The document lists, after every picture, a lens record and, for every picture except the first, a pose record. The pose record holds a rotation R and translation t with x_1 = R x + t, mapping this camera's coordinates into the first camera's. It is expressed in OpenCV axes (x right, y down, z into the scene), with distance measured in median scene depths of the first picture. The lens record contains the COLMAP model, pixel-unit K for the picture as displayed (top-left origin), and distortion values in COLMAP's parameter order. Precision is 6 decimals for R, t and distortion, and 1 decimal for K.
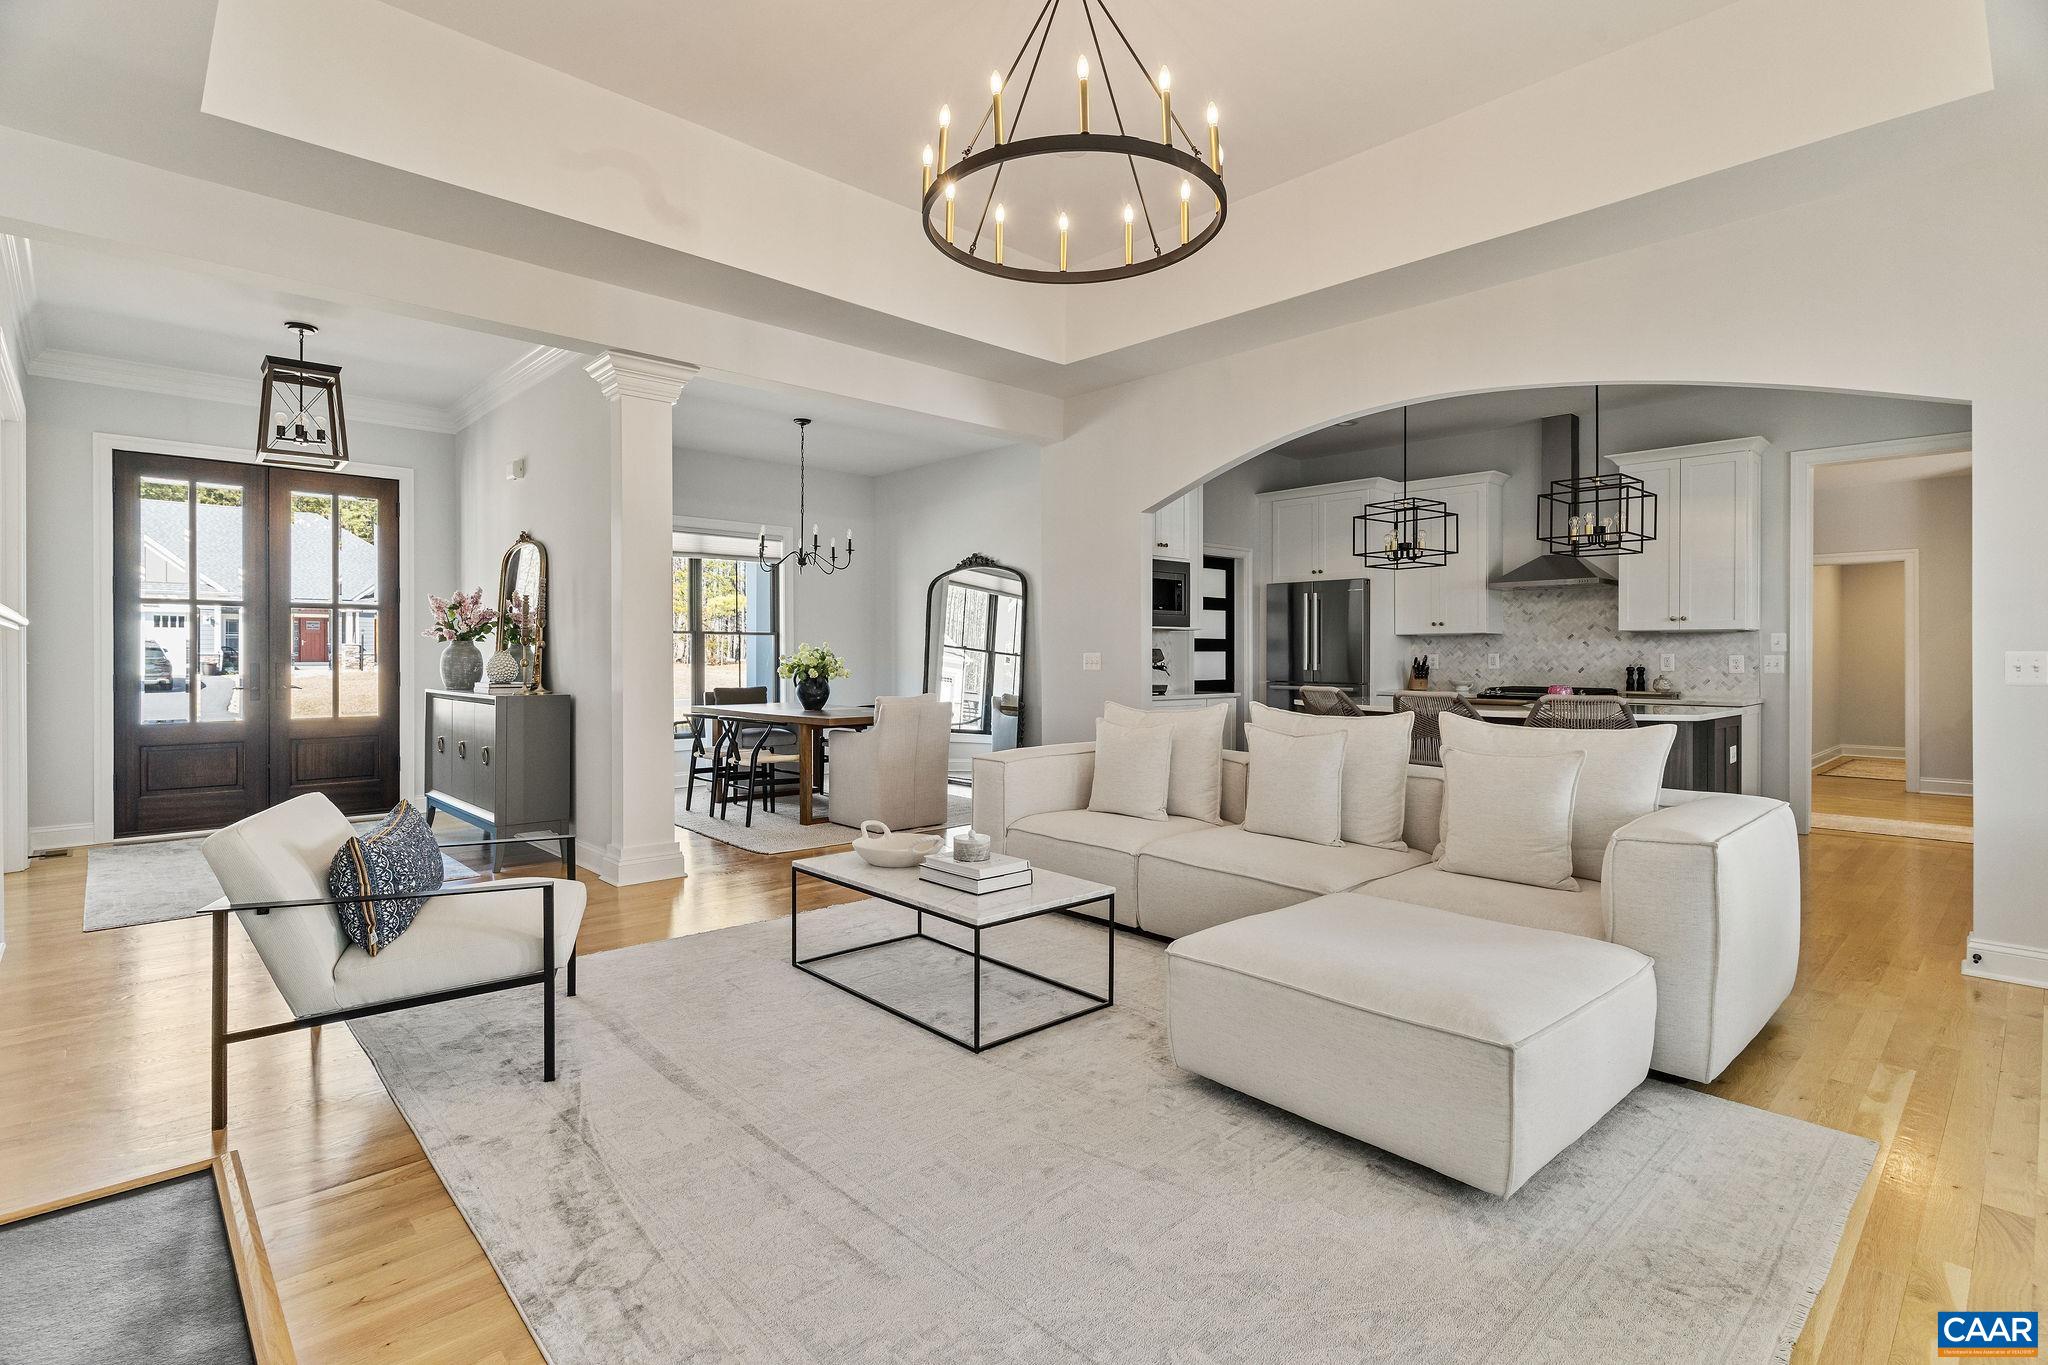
lens RADIAL K [[986.7, 0, 1019.0], [0, 986.7, 660.2], [0, 0, 1]] dist [0.001754, 0.001187]
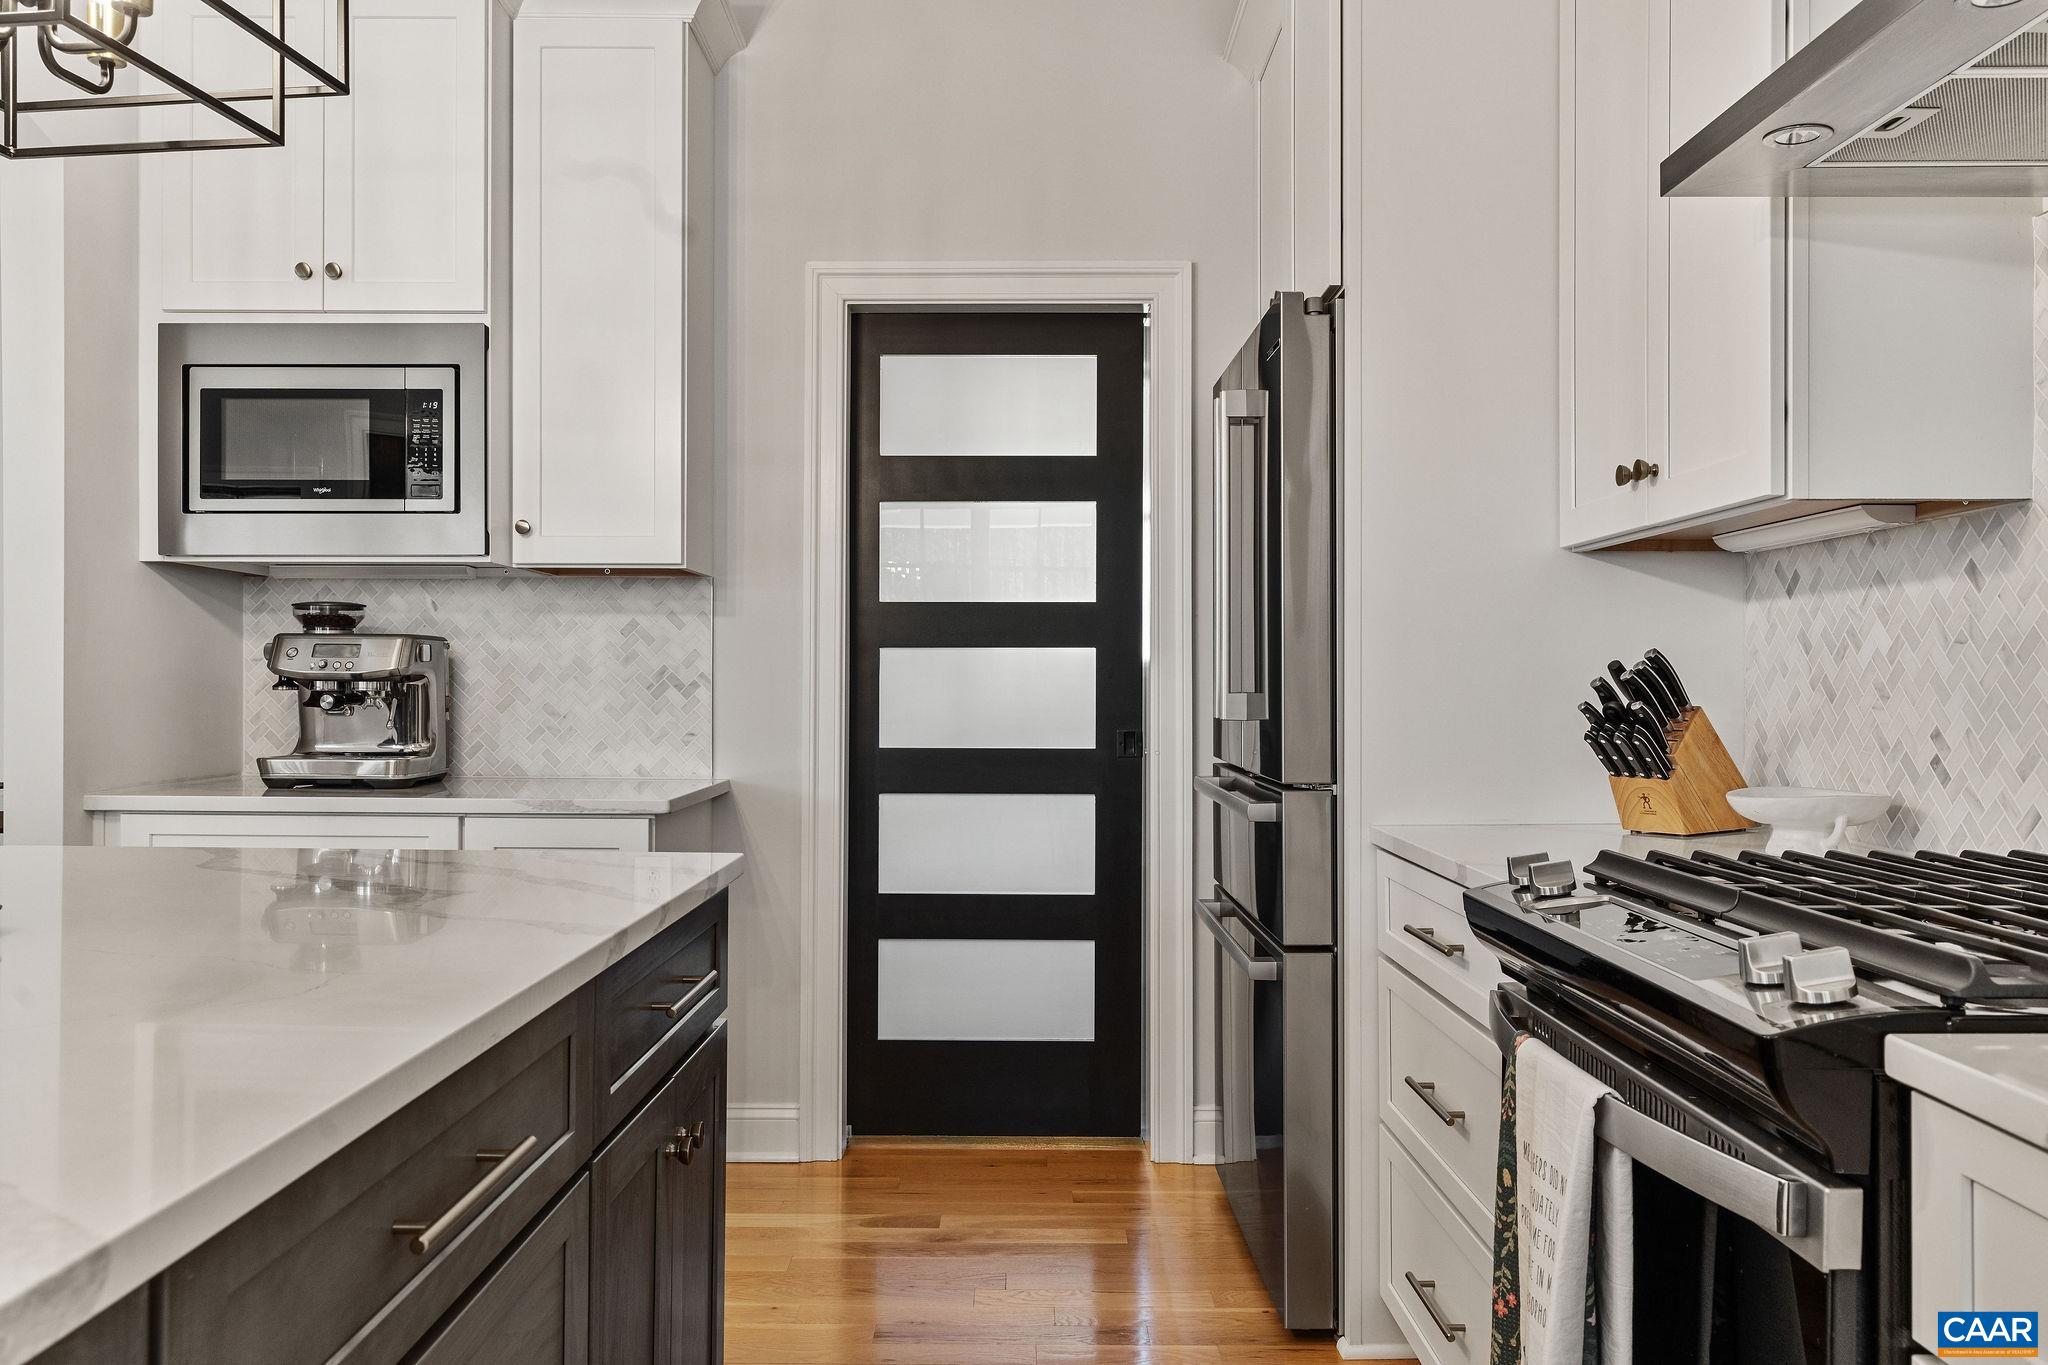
lens RADIAL K [[1589.3, 0, 1018.4], [0, 1589.3, 681.2], [0, 0, 1]] dist [-0.002901, 0.000345]
pose [[0.725354, -0.002499, -0.688372, 0.553389], [-0.000701, 0.999990, -0.004369, 0.002739], [0.688376, 0.003652, 0.725345, 0.731249]]
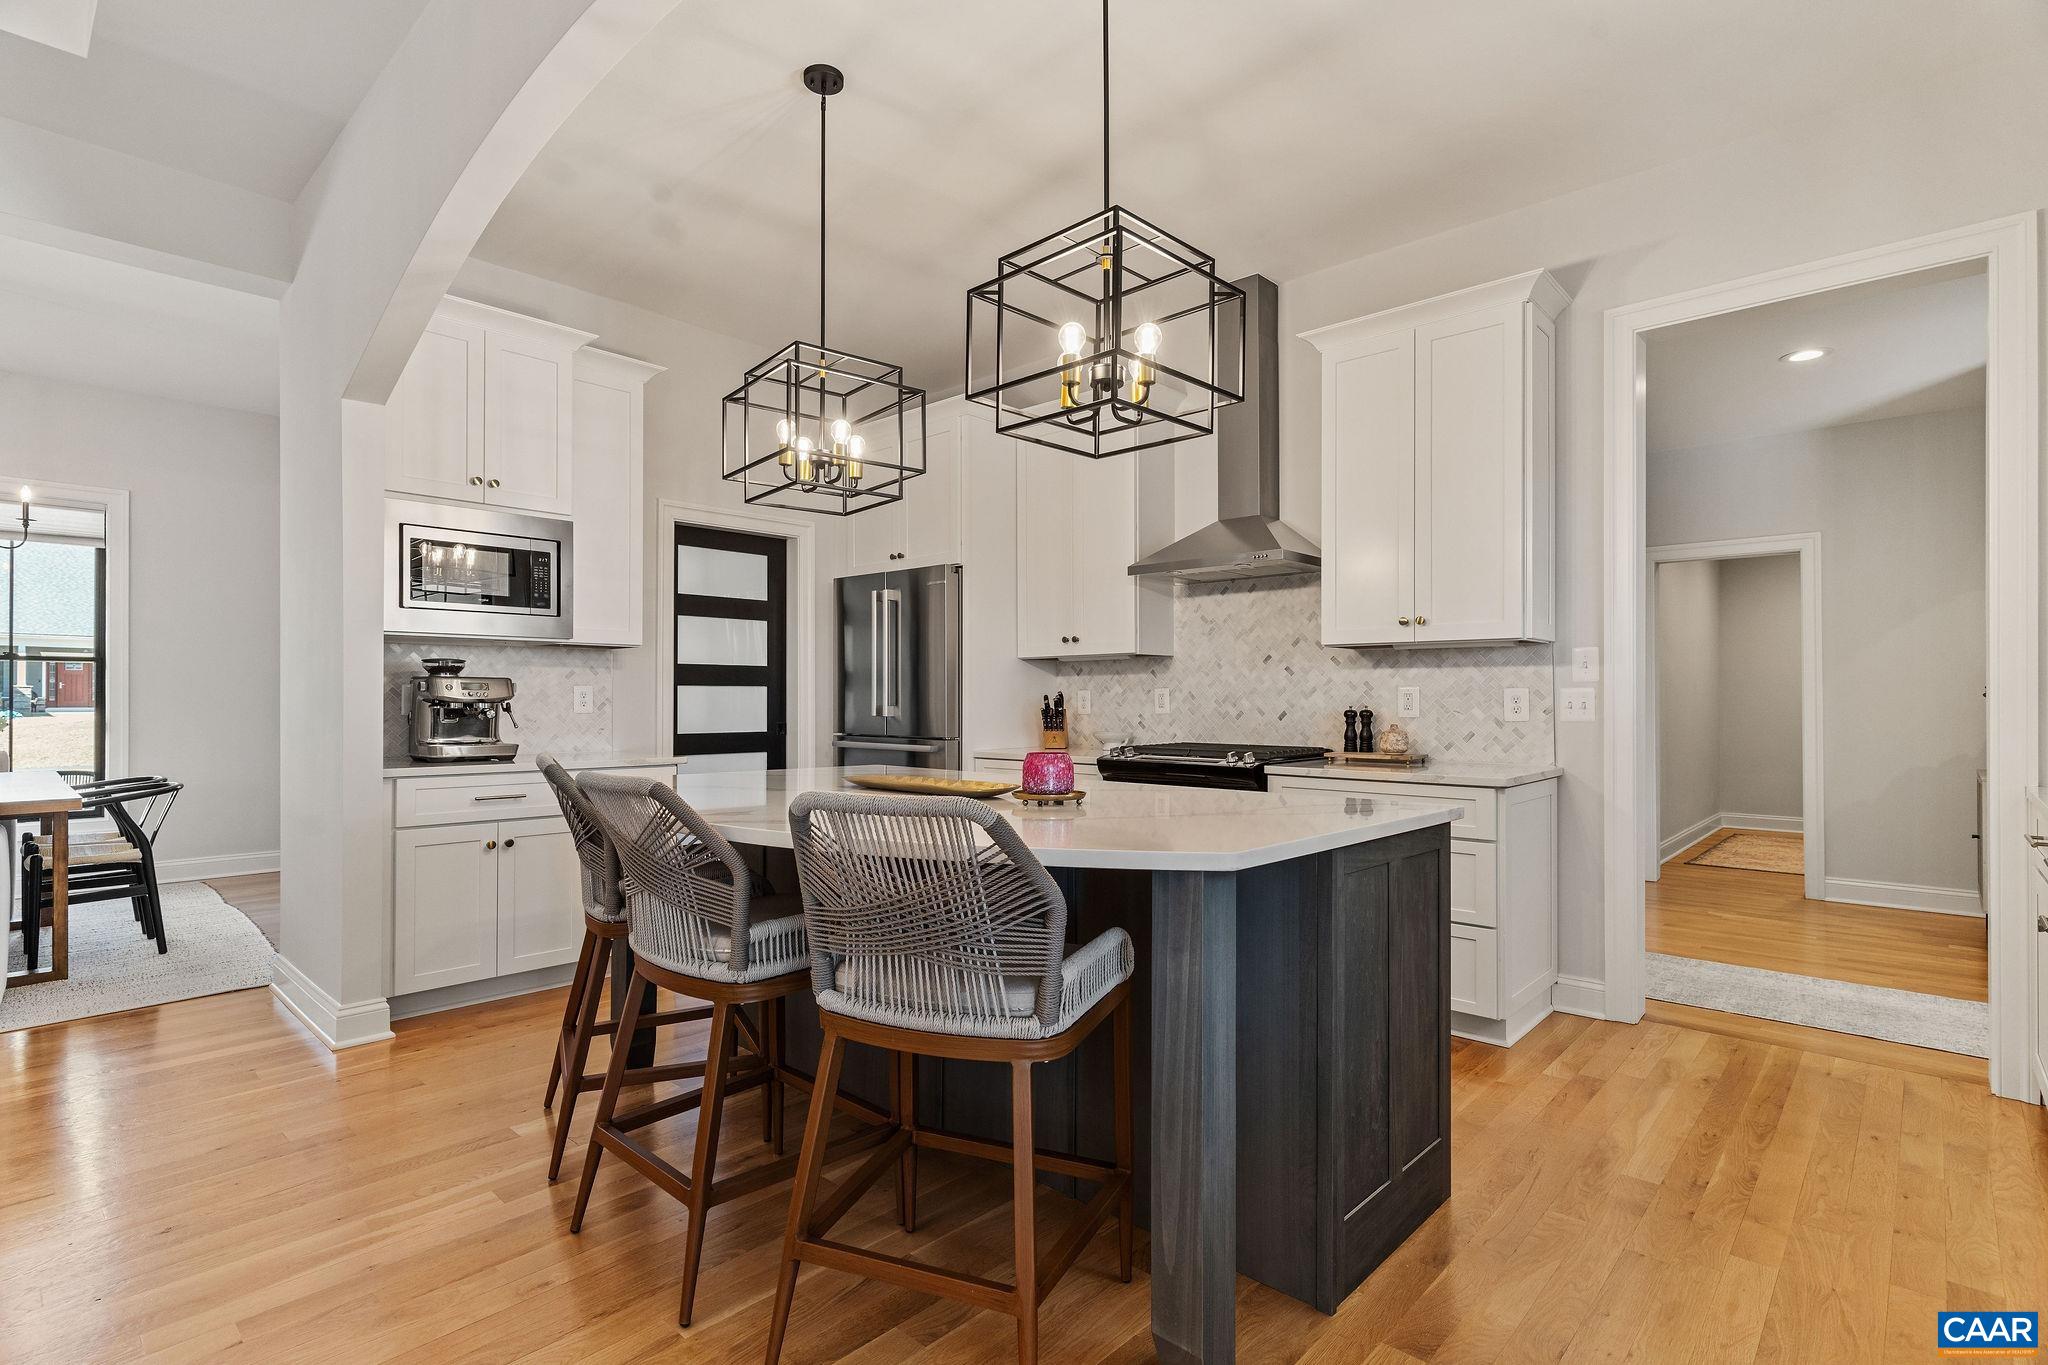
lens RADIAL K [[986.7, 0, 1020.4], [0, 986.7, 699.4], [0, 0, 1]] dist [0.001754, 0.001187]
pose [[0.997928, -0.003064, 0.064264, 0.362901], [0.003257, 0.999990, -0.002912, 0.001593], [-0.064254, 0.003115, 0.997929, 0.410083]]
